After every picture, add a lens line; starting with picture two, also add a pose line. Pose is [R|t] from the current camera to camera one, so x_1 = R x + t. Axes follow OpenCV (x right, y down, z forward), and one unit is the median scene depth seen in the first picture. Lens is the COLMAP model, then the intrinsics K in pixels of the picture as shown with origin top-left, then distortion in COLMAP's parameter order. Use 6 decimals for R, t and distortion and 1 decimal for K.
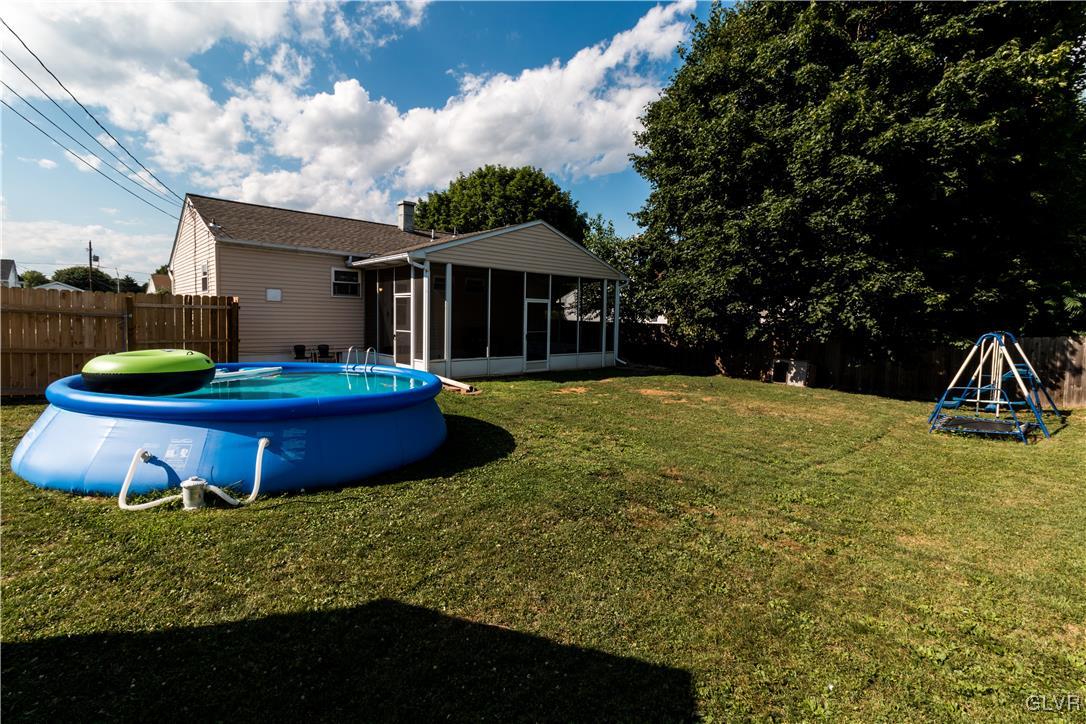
lens RADIAL K [[627.6, 0, 406.0], [0, 627.6, 364.0], [0, 0, 1]] dist [0.002026, 0.000392]
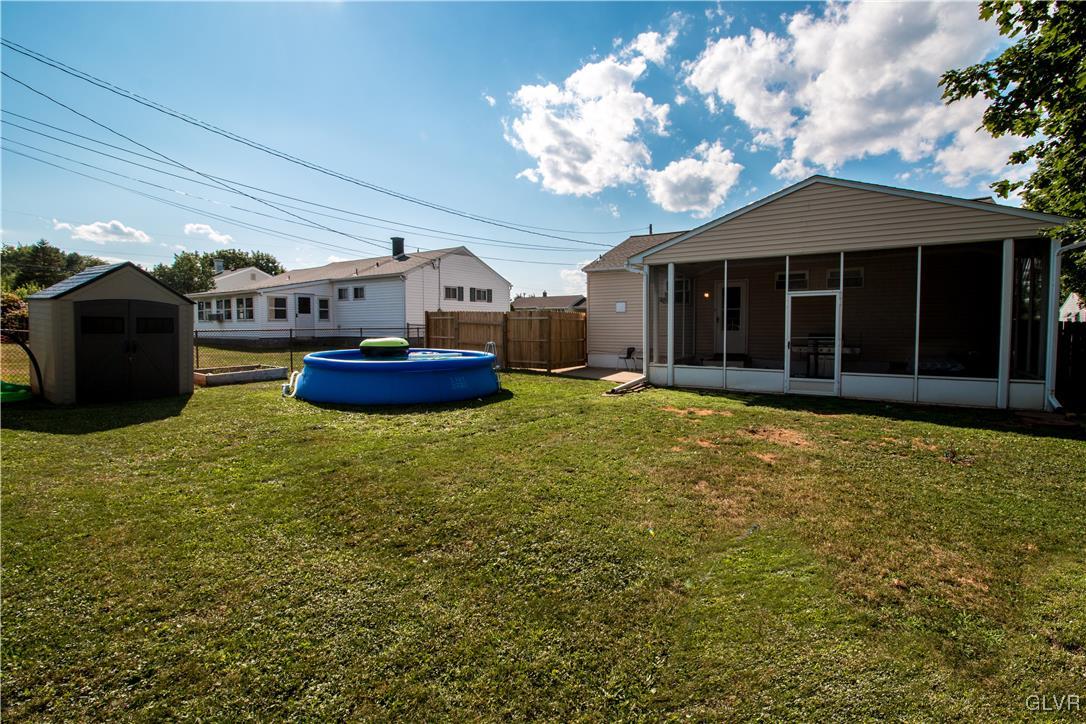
lens RADIAL K [[499.2, 0, 540.7], [0, 499.2, 351.4], [0, 0, 1]] dist [-0.003035, 0.000029]
pose [[0.224188, 0.027185, -0.974167, 0.692512], [-0.081522, 0.996630, 0.009051, -0.016598], [0.971130, 0.077387, 0.225649, 0.588663]]
